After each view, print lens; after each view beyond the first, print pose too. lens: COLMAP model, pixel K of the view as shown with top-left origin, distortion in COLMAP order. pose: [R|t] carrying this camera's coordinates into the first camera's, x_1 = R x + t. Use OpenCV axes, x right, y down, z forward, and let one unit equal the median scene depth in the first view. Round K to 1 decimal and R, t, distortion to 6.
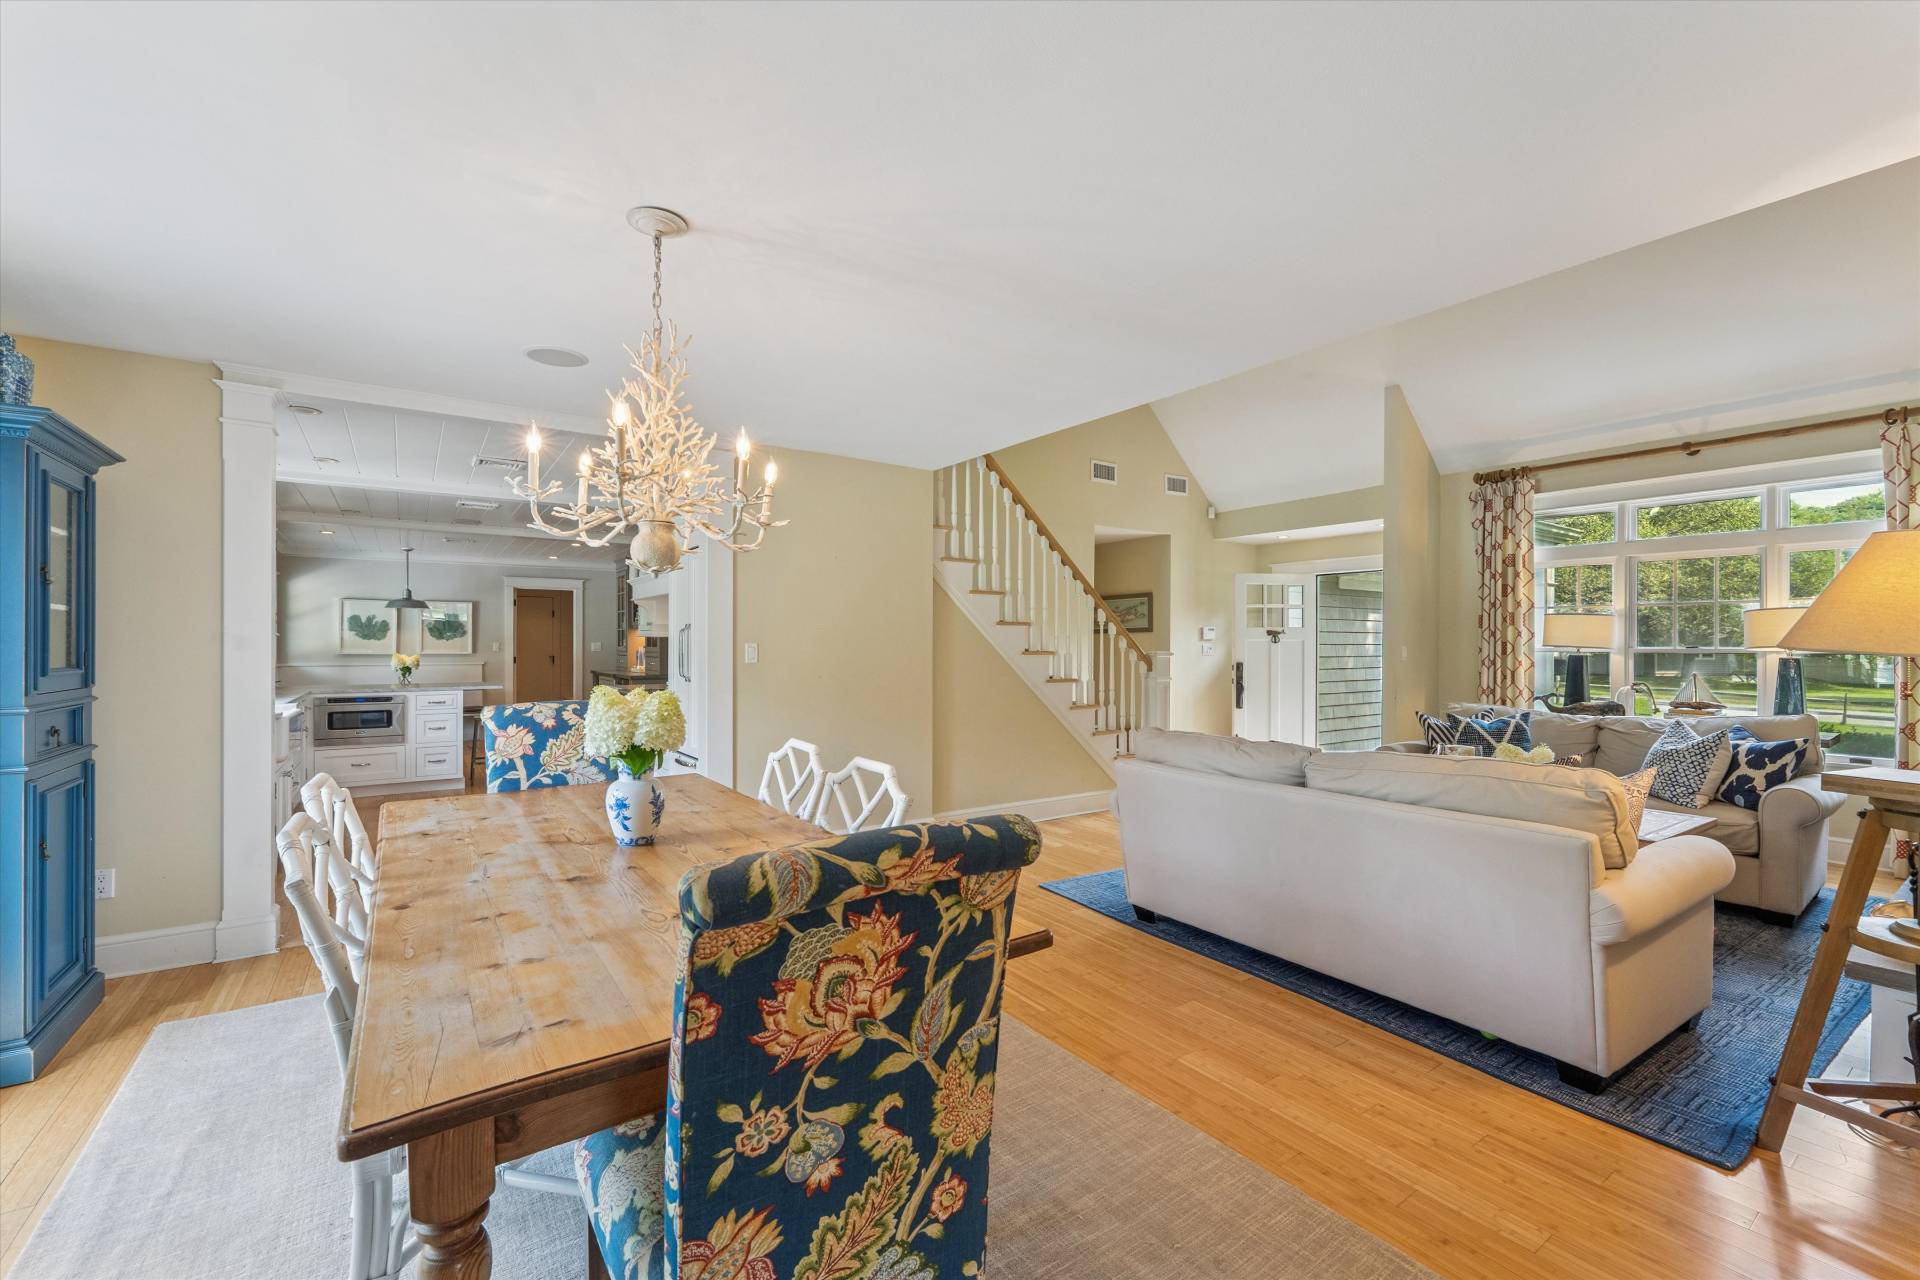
lens RADIAL K [[806.8, 0, 960.0], [0, 806.8, 640.0], [0, 0, 1]] dist [0.000537, 0.000166]
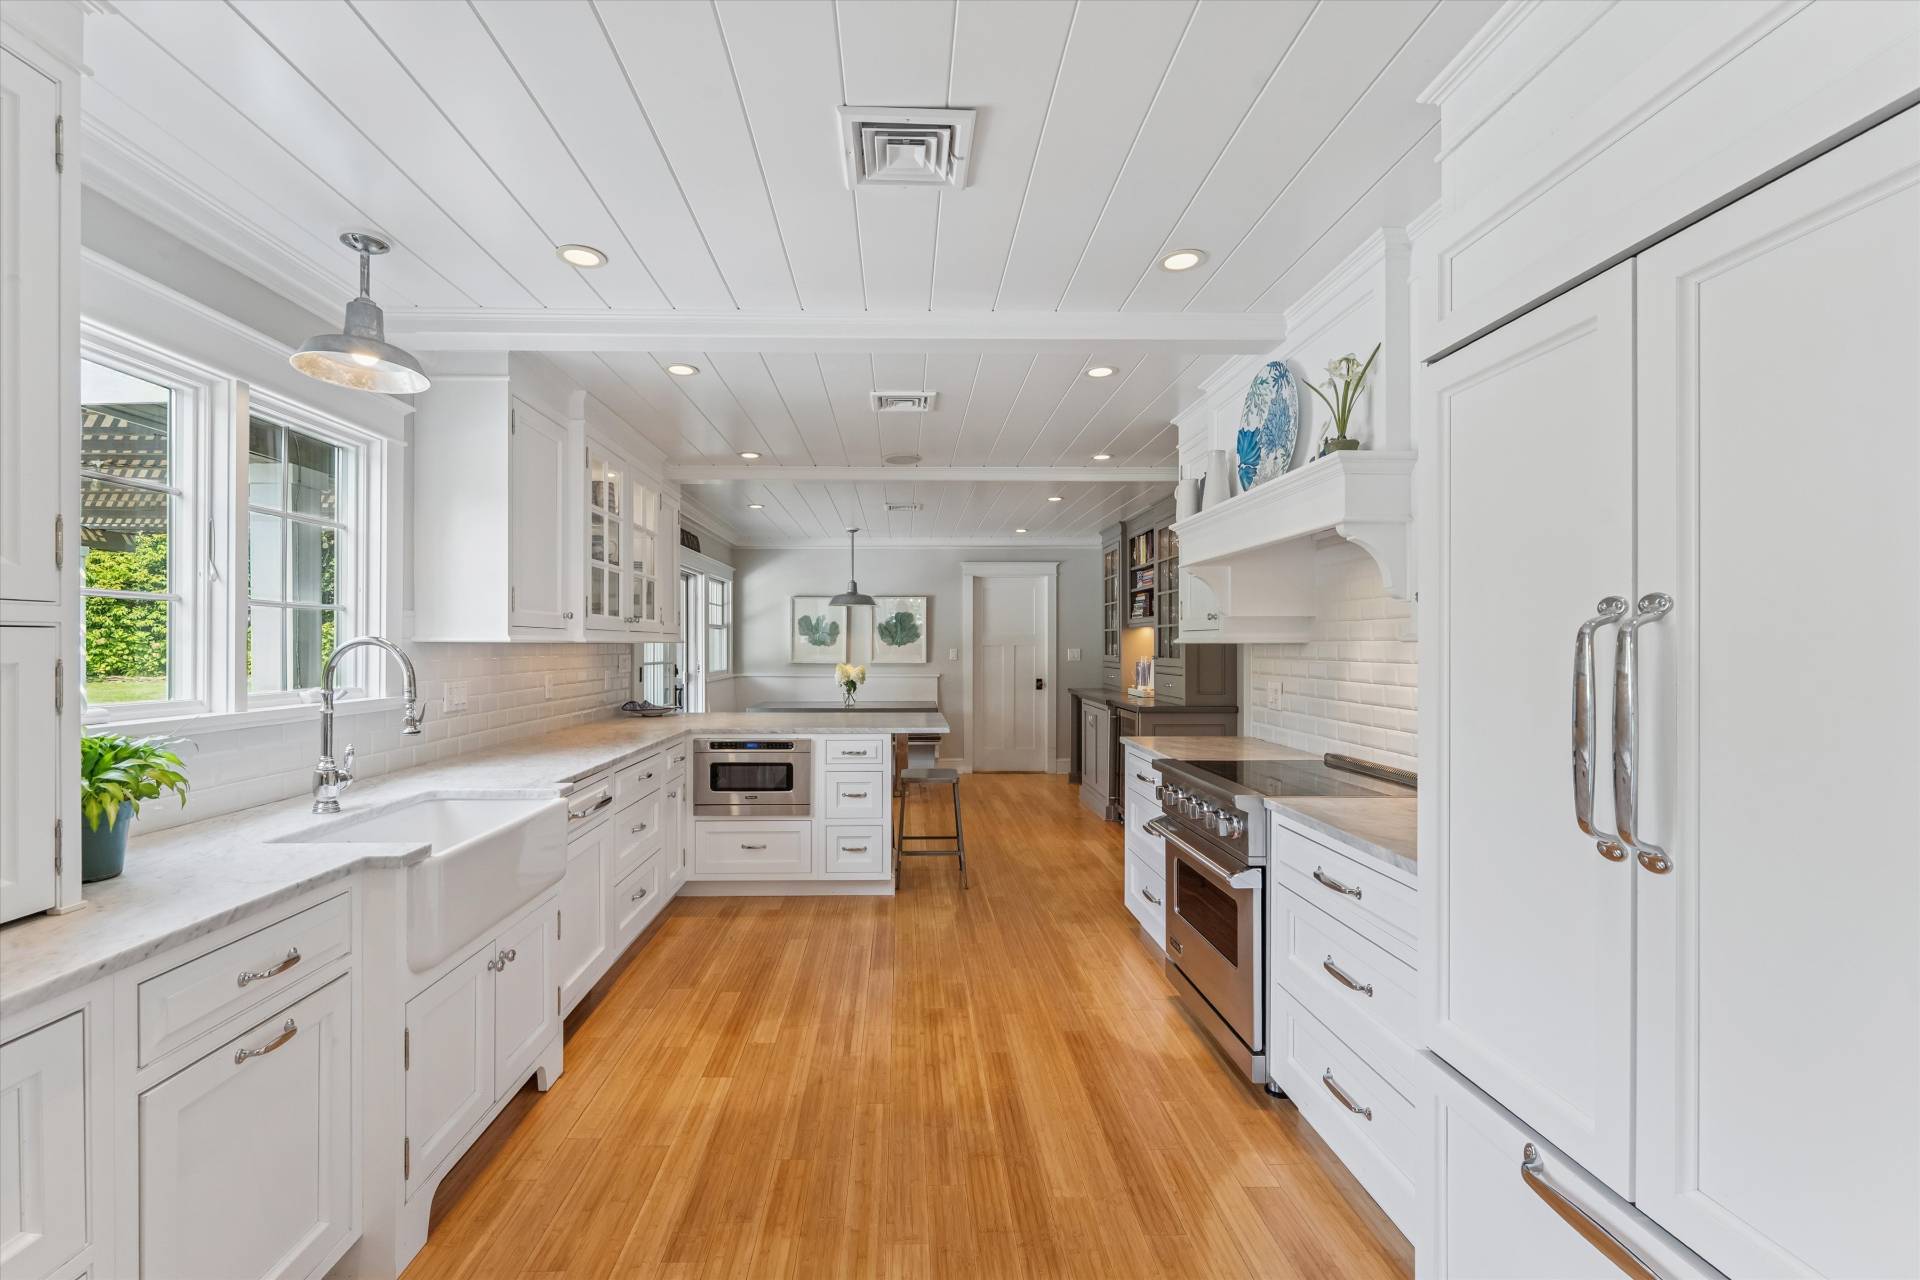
lens RADIAL K [[806.8, 0, 960.0], [0, 806.8, 640.0], [0, 0, 1]] dist [0.000537, 0.000166]
pose [[0.860048, -0.003930, -0.510198, -0.194263], [0.004275, 0.999991, -0.000497, -0.004924], [0.510195, -0.001753, 0.860057, 0.375317]]
